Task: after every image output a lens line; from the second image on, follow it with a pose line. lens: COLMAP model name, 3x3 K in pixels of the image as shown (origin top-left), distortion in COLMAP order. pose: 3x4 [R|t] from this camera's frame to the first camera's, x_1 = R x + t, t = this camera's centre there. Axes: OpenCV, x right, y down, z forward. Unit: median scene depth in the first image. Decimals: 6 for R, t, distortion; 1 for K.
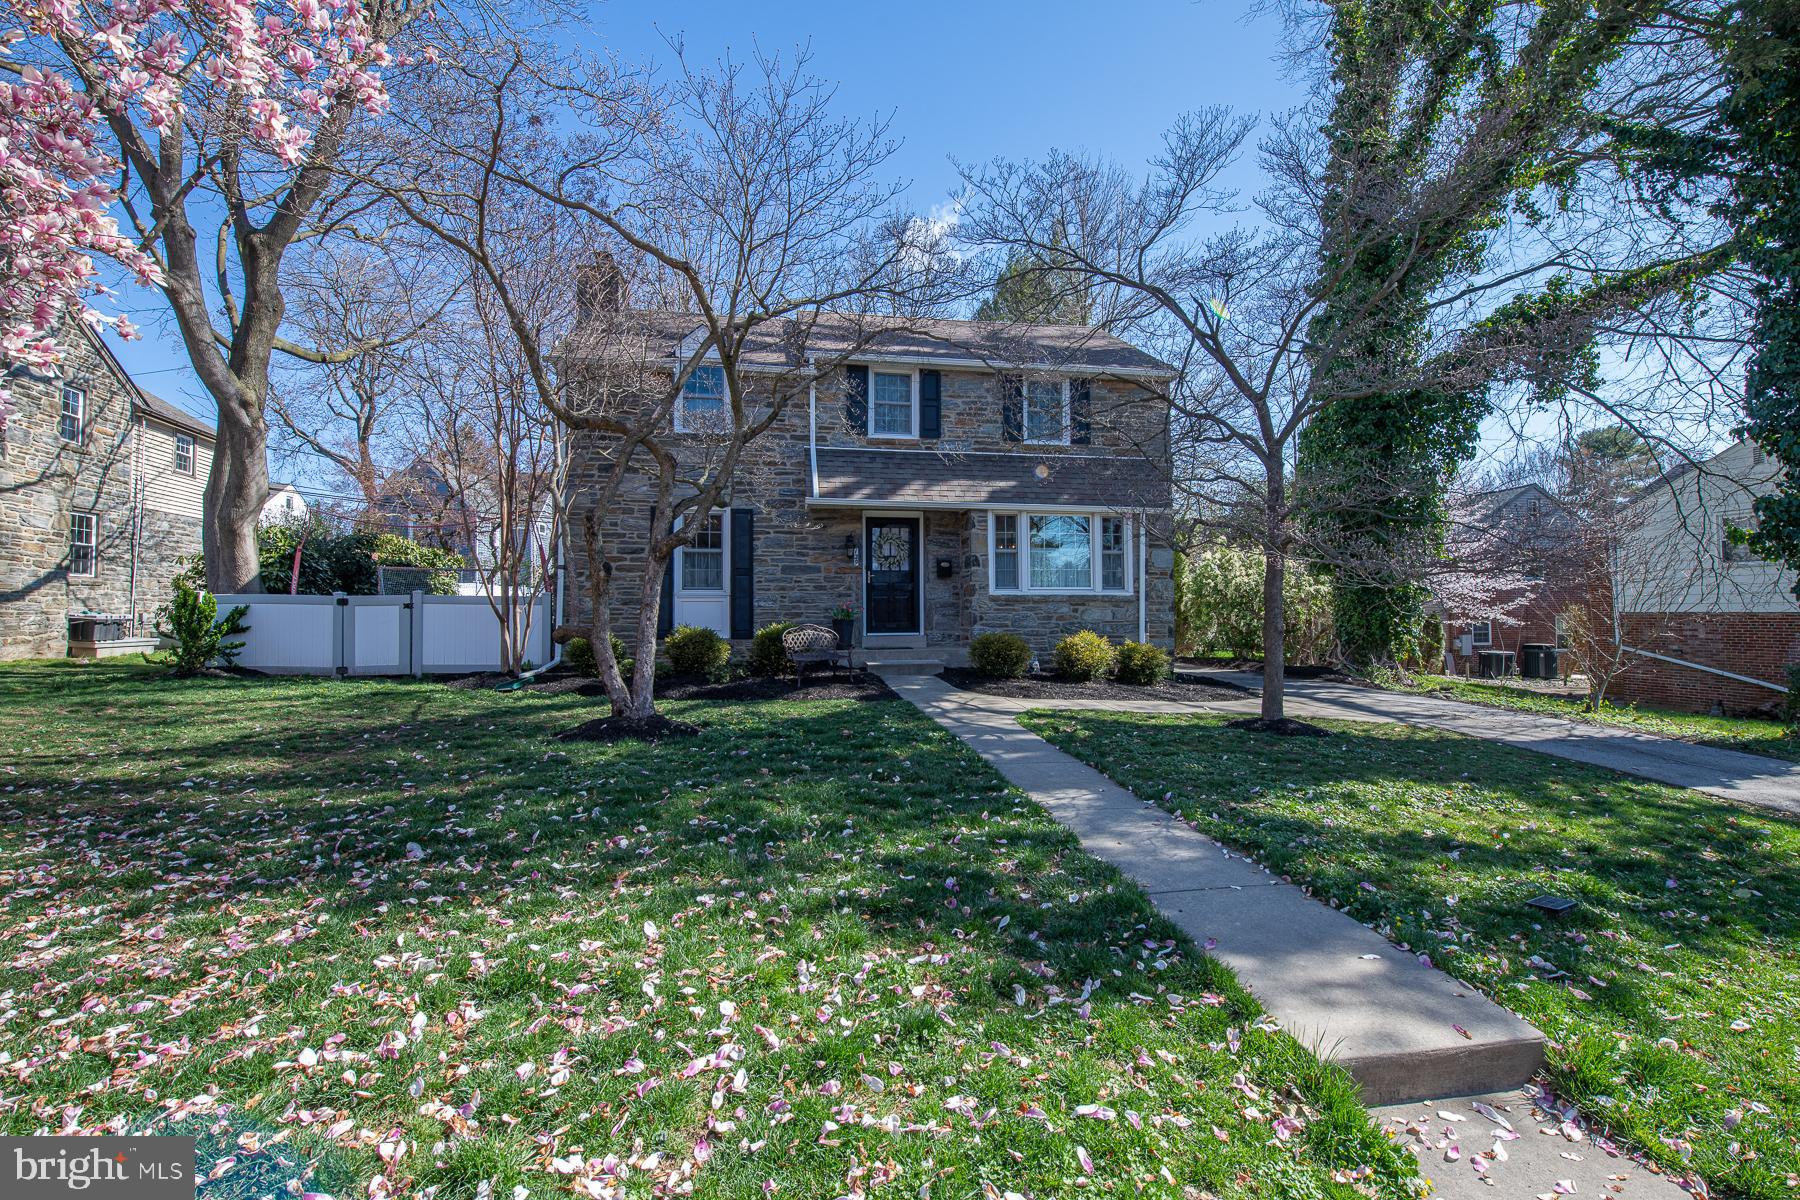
lens RADIAL K [[767.2, 0, 900.1], [0, 767.2, 589.1], [0, 0, 1]] dist [-0.013816, -0.002124]
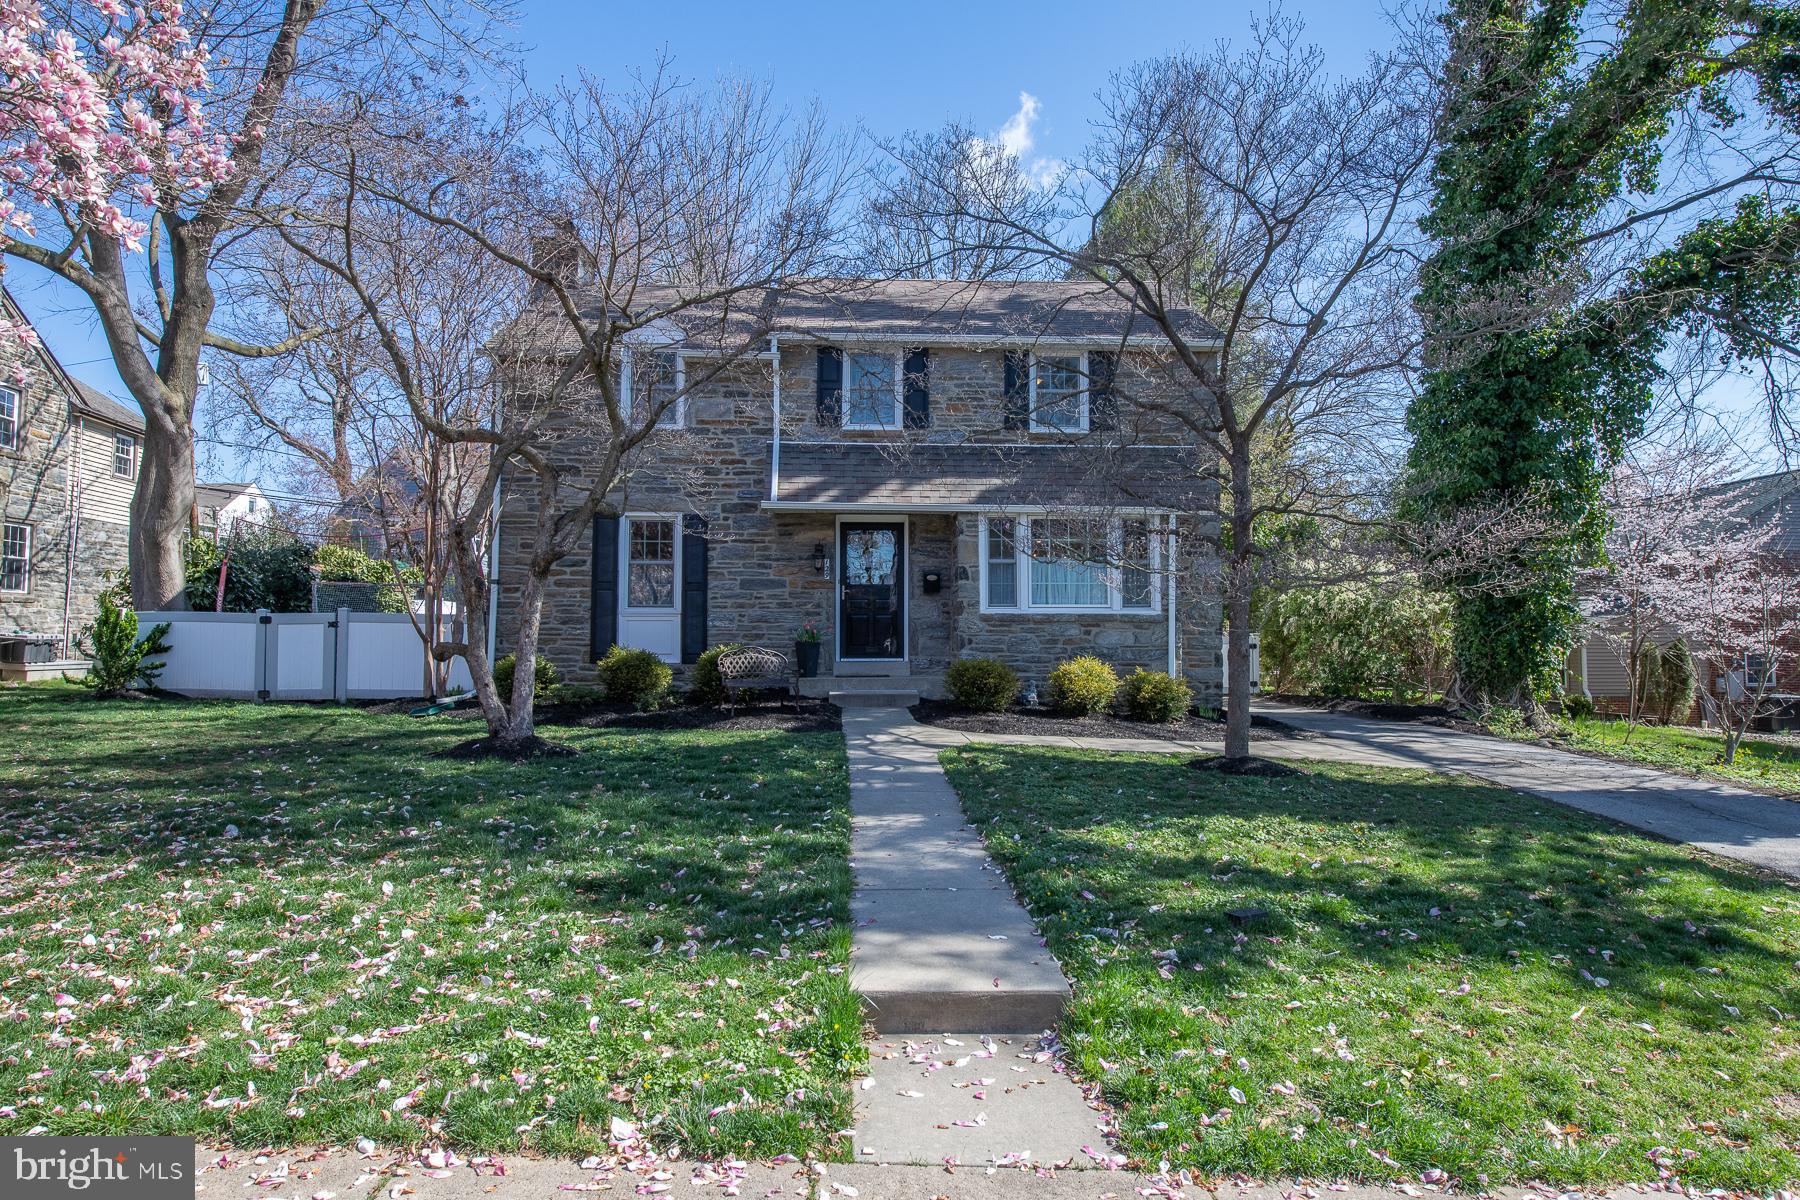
lens RADIAL K [[1018.6, 0, 894.8], [0, 1018.6, 585.4], [0, 0, 1]] dist [-0.006472, 0.001059]
pose [[0.992569, -0.001917, -0.121668, 0.162582], [-0.000931, 0.999727, -0.023343, 0.002778], [0.121679, 0.023283, 0.992296, -0.121407]]
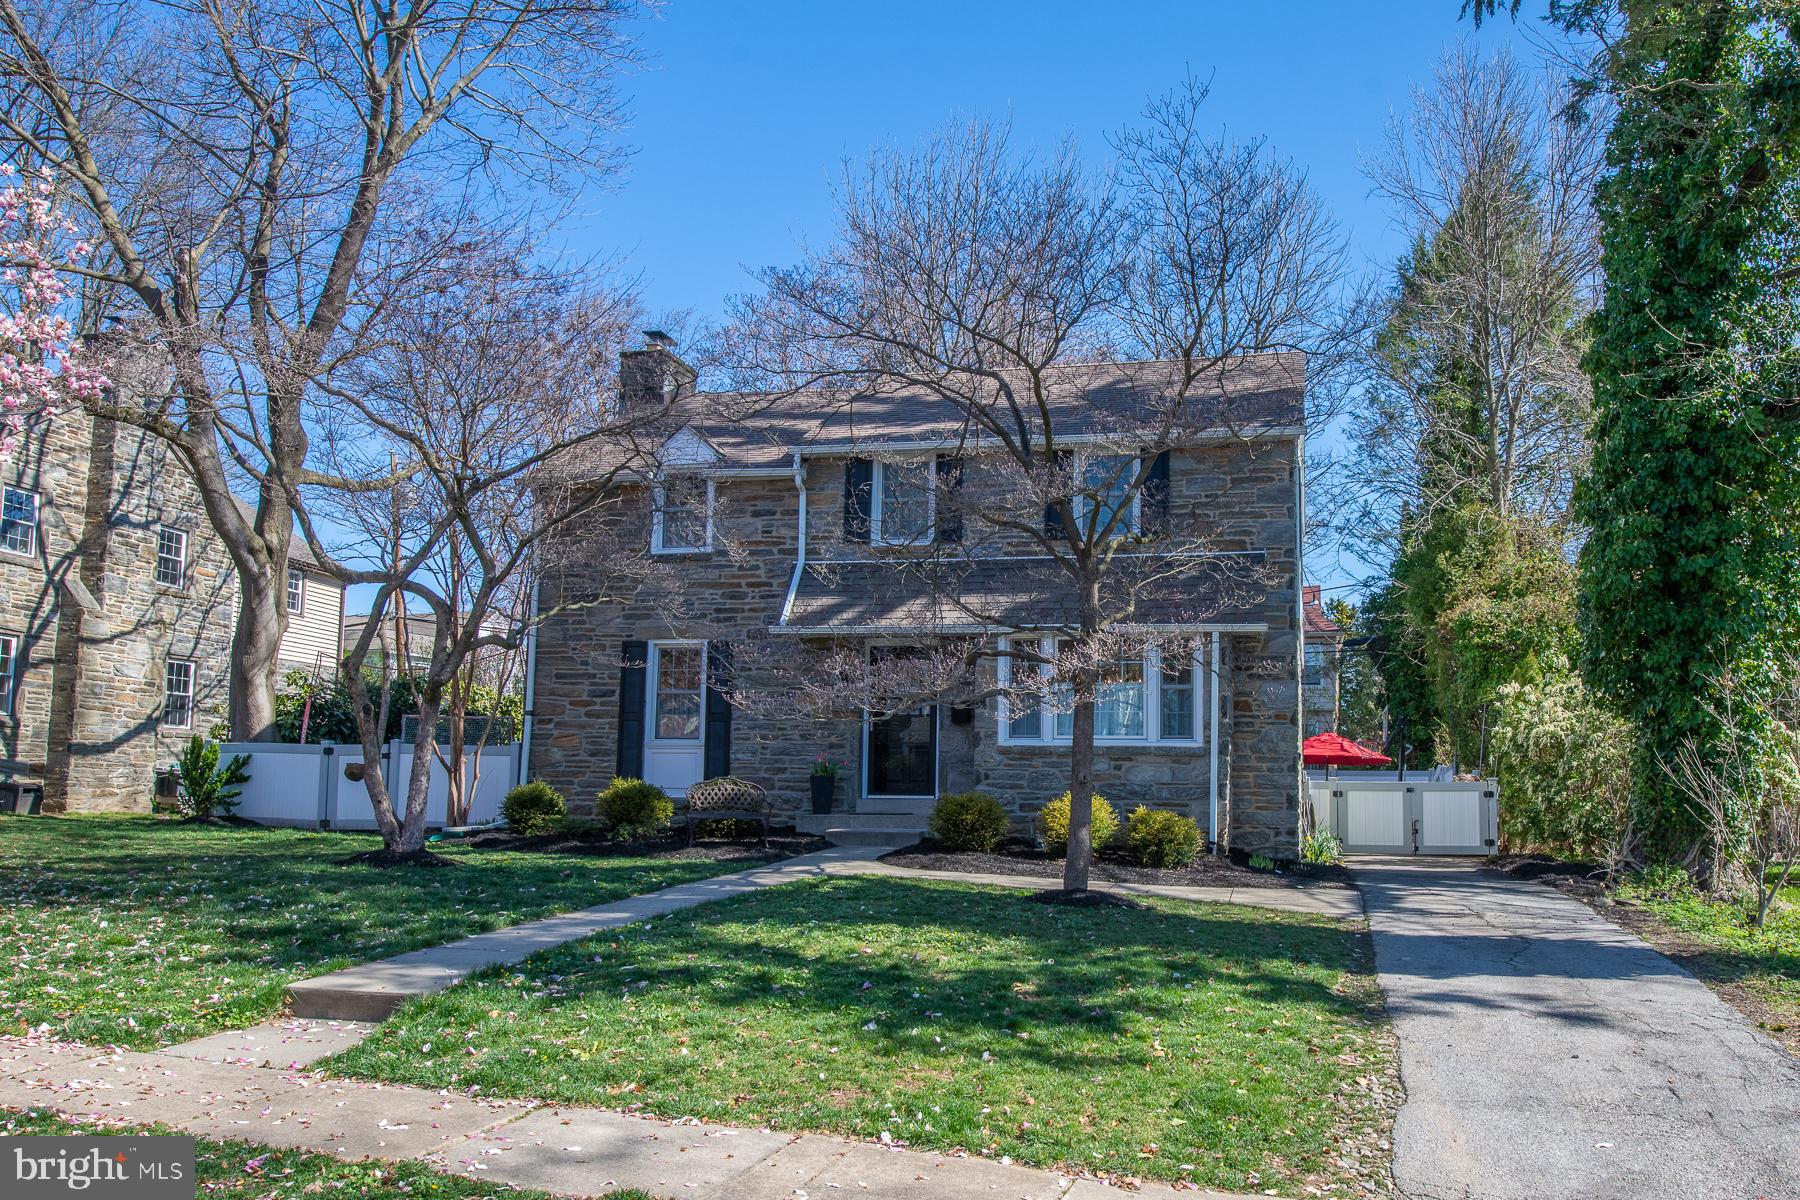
lens RADIAL K [[1358.3, 0, 1011.3], [0, 1358.3, 658.0], [0, 0, 1]] dist [-0.003216, -0.005525]
pose [[0.932588, -0.022972, -0.360210, 0.625481], [-0.004368, 0.997181, -0.074903, 0.022175], [0.360916, 0.071427, 0.929859, -0.252491]]
